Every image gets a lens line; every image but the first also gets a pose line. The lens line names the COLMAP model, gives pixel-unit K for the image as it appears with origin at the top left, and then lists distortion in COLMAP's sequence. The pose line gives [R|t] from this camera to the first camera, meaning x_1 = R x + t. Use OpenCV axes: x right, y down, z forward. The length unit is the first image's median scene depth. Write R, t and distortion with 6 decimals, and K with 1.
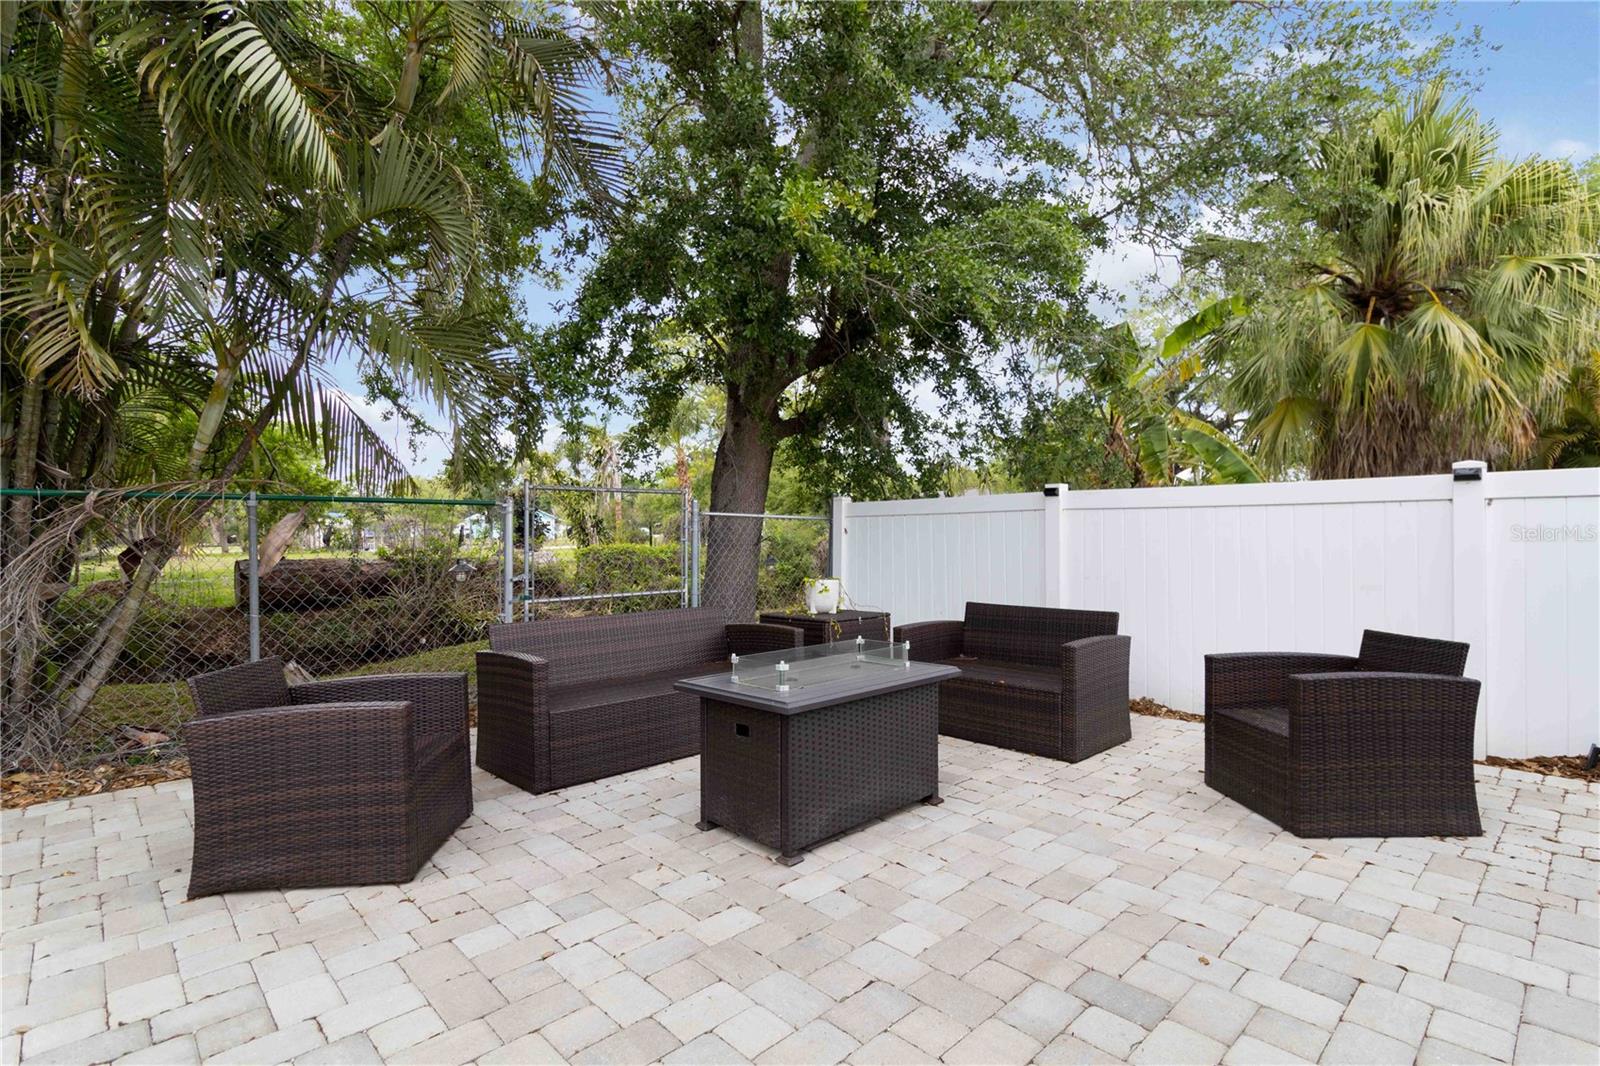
lens RADIAL K [[763.7, 0, 799.6], [0, 763.7, 531.4], [0, 0, 1]] dist [-0.001721, -0.000206]
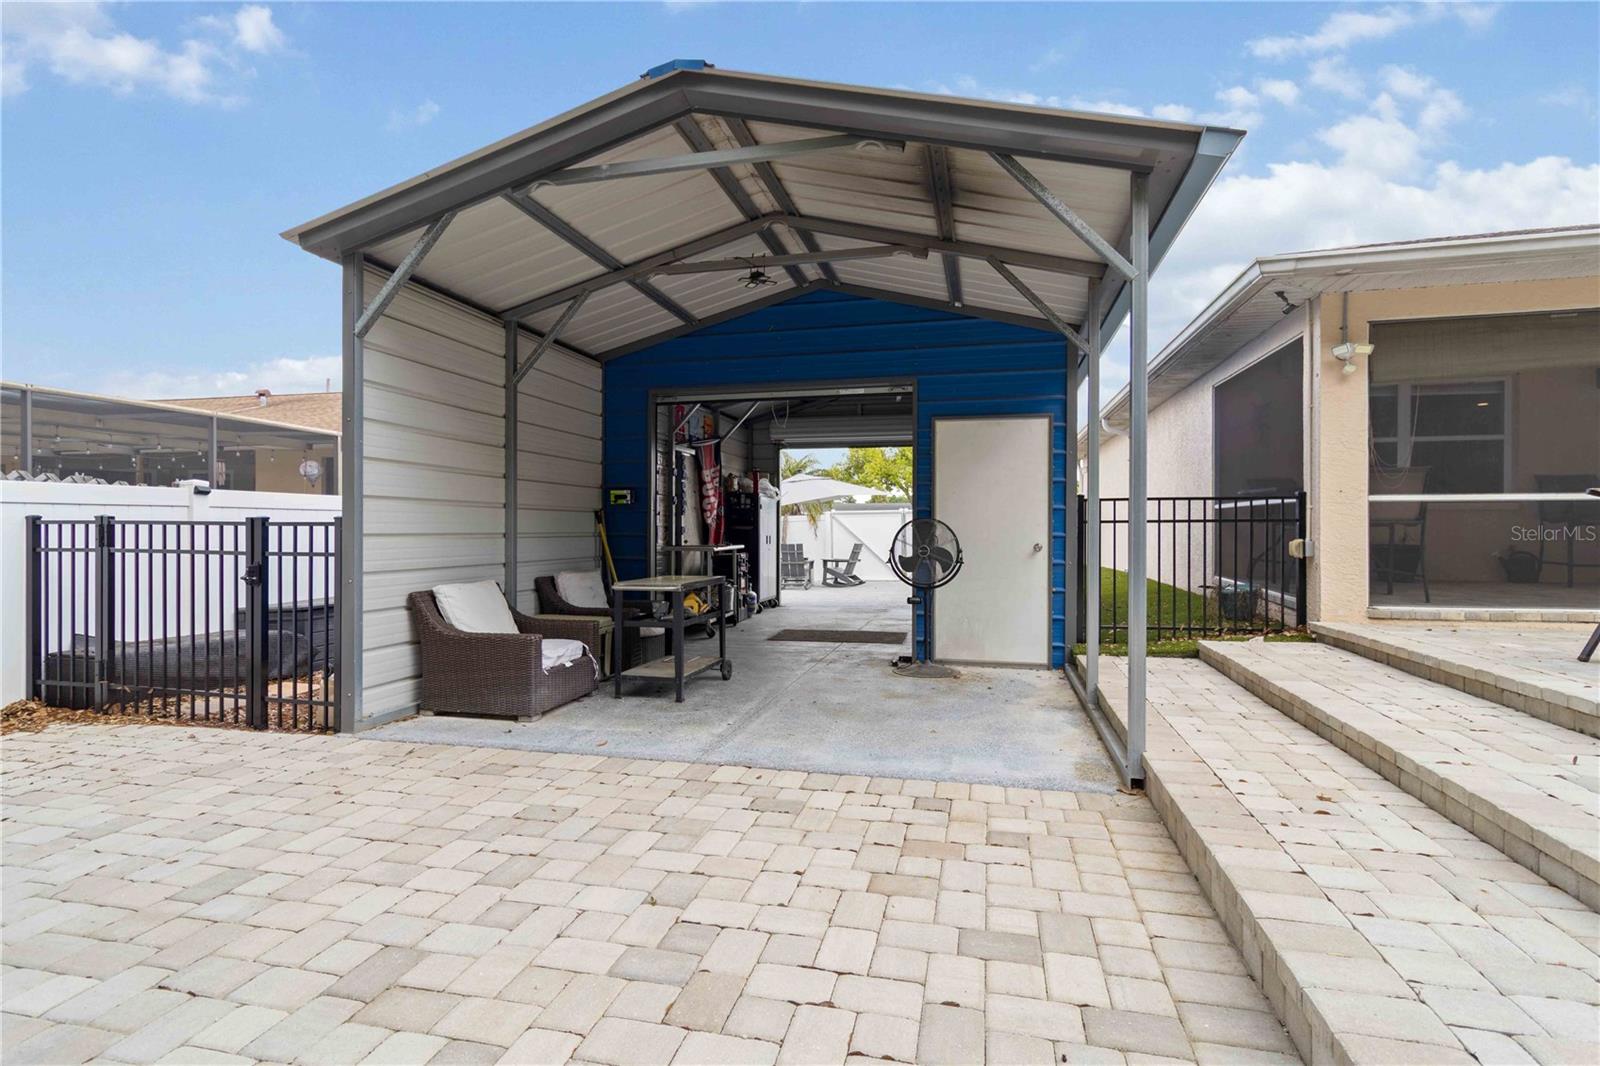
lens RADIAL K [[763.7, 0, 802.2], [0, 763.7, 533.9], [0, 0, 1]] dist [-0.001721, -0.000206]
pose [[-0.546568, 0.001764, 0.837413, -1.168964], [0.001914, 0.999998, -0.000857, 0.012999], [-0.837412, 0.001134, -0.546571, 0.841482]]
